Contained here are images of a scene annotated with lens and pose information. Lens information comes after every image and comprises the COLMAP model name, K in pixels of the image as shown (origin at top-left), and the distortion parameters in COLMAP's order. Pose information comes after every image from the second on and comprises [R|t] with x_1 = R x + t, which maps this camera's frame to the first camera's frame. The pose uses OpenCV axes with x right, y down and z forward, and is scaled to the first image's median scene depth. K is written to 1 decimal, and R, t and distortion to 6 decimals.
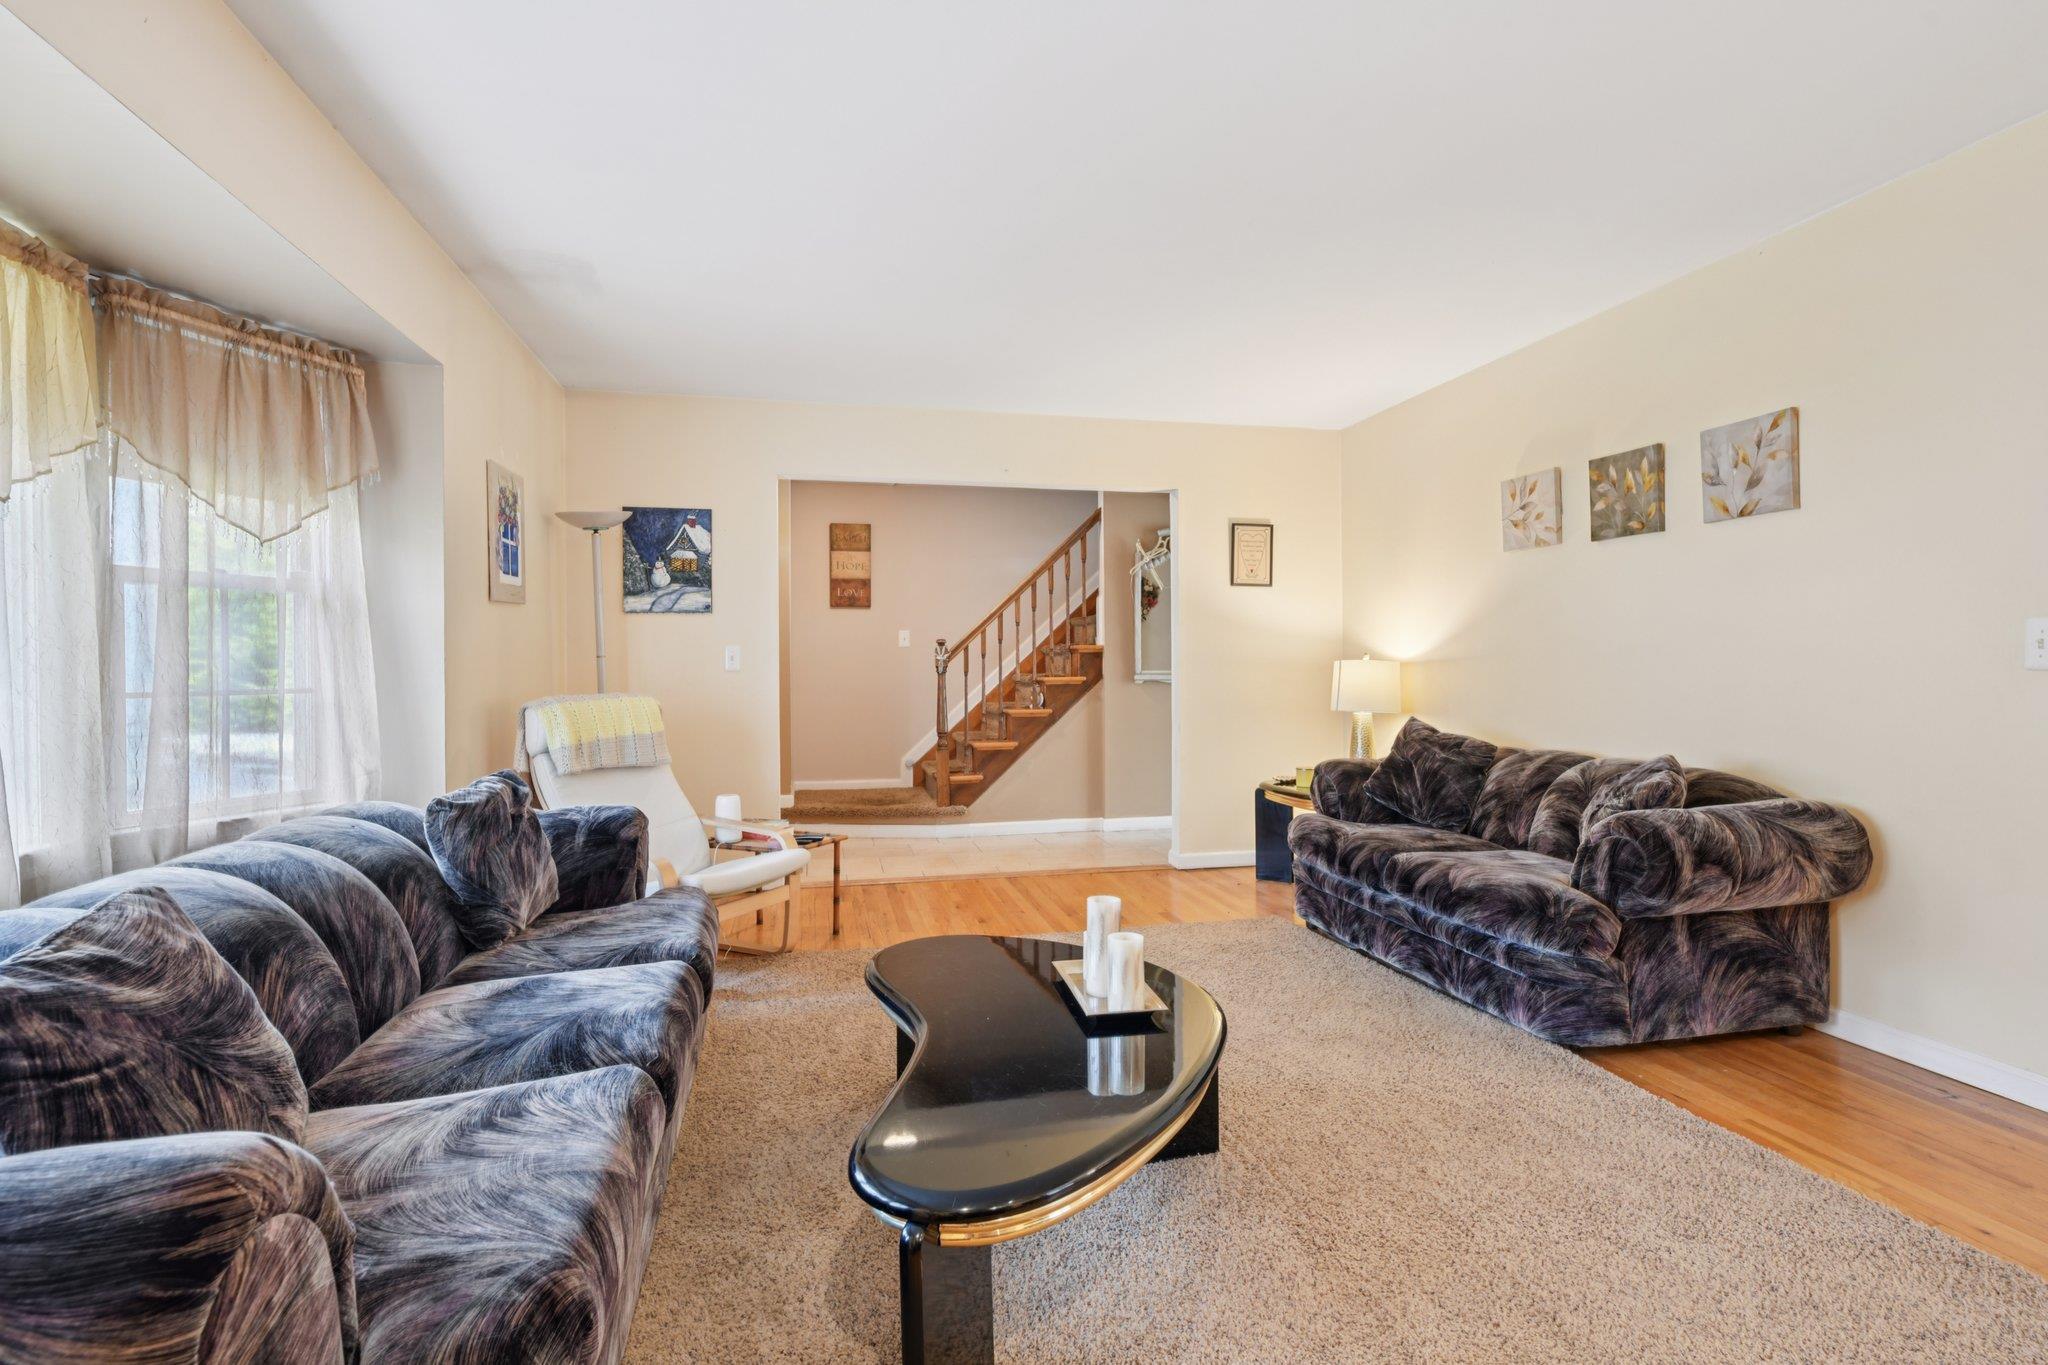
lens RADIAL K [[952.7, 0, 1018.4], [0, 952.7, 672.0], [0, 0, 1]] dist [0.005937, -0.007754]
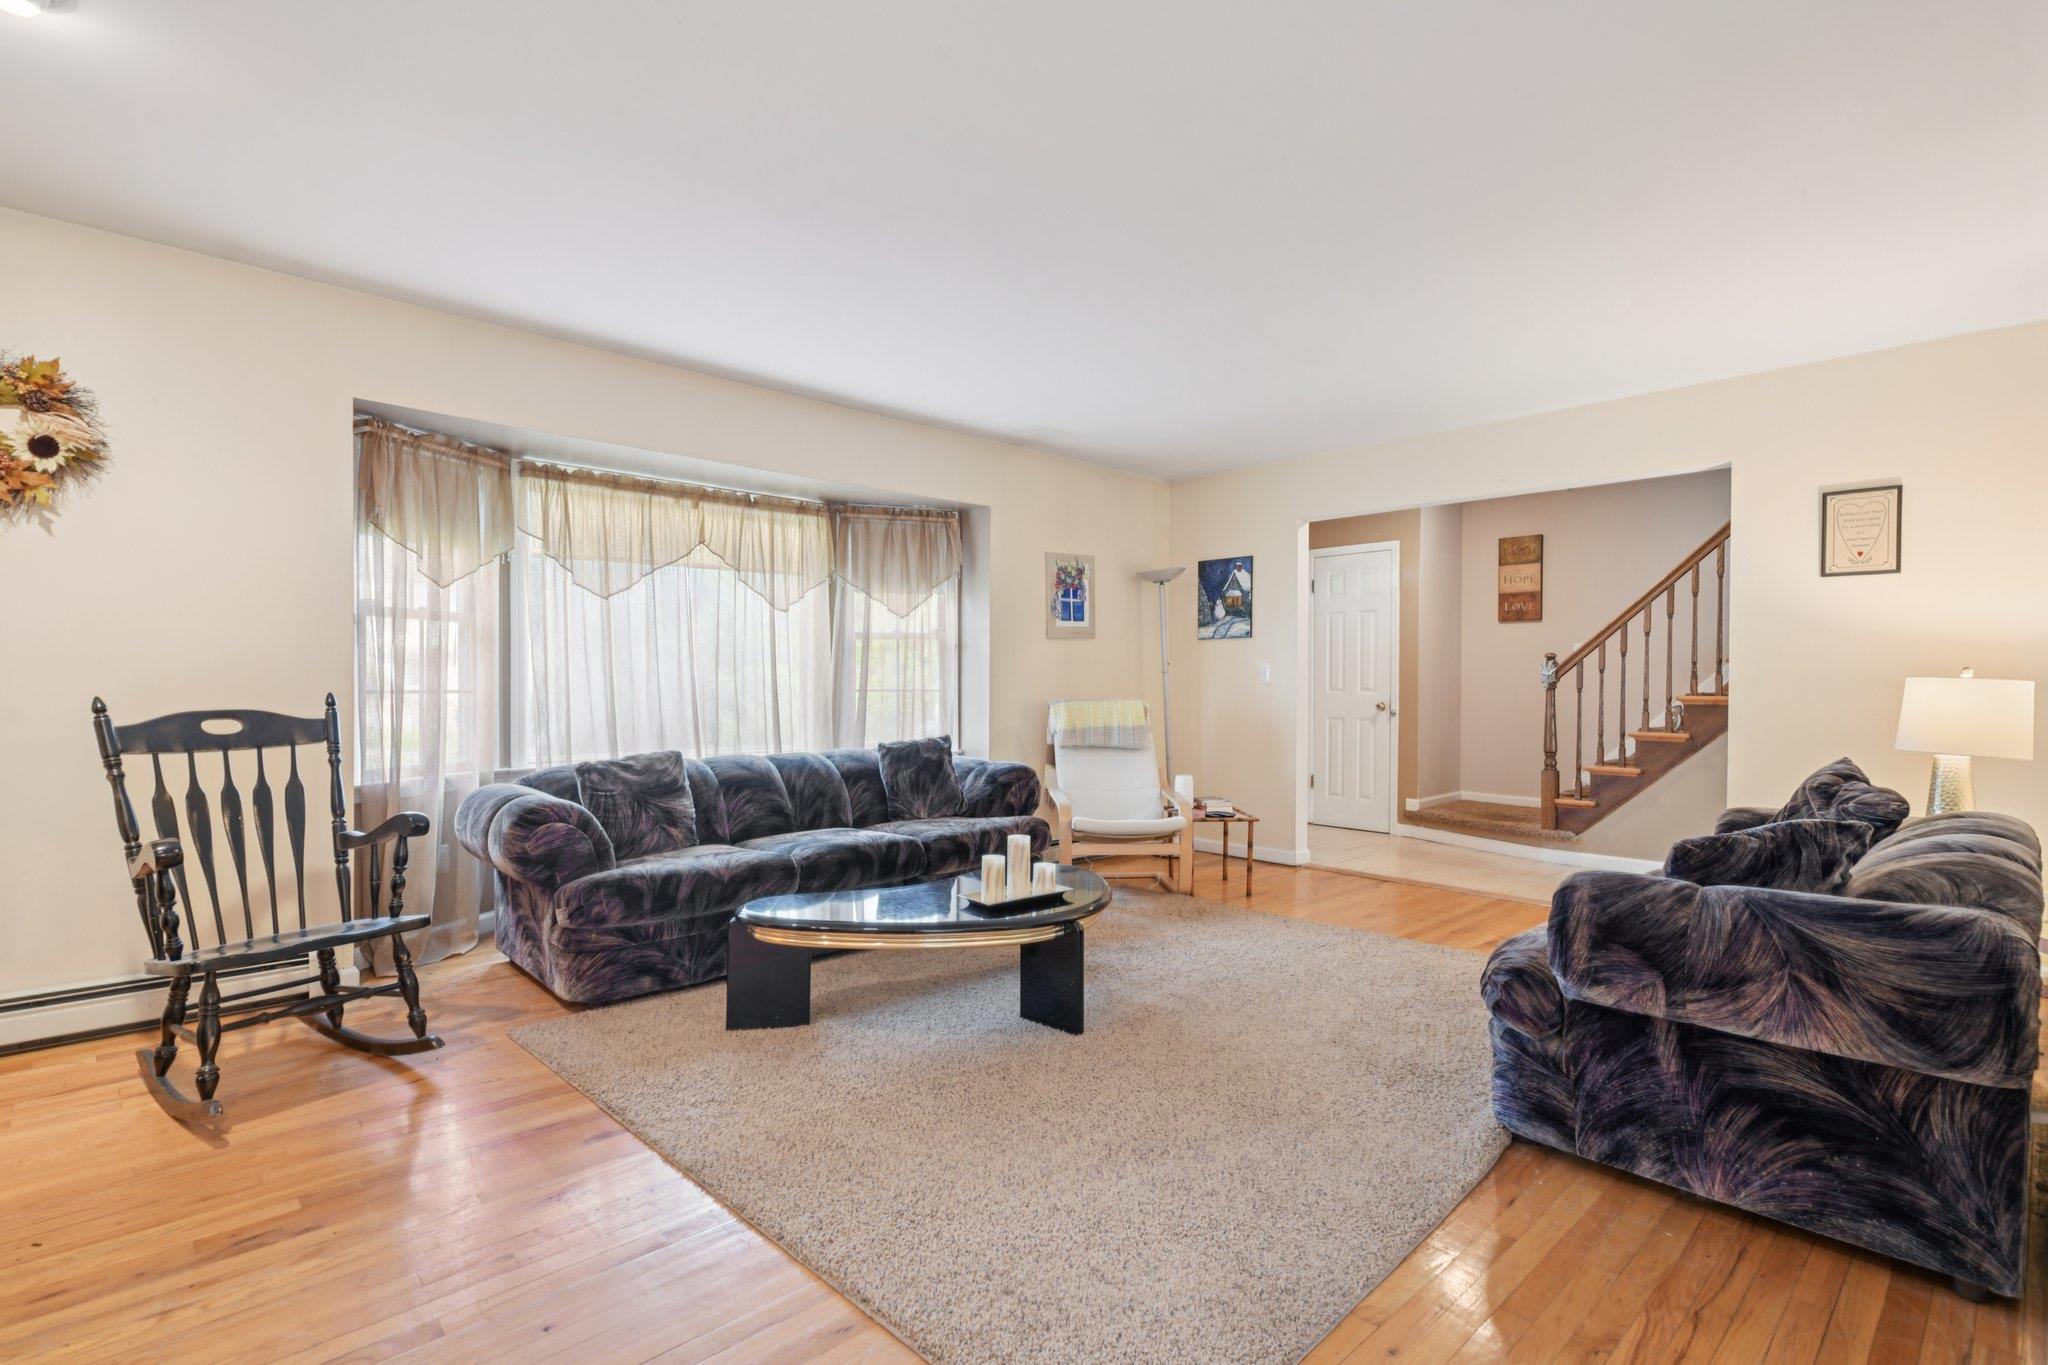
lens RADIAL K [[952.7, 0, 1069.4], [0, 952.7, 692.5], [0, 0, 1]] dist [0.005937, -0.007754]
pose [[0.536752, 0.018529, -0.843536, 0.634555], [-0.011712, 0.999826, 0.014510, -0.004671], [0.843659, 0.002091, 0.536876, 0.119389]]
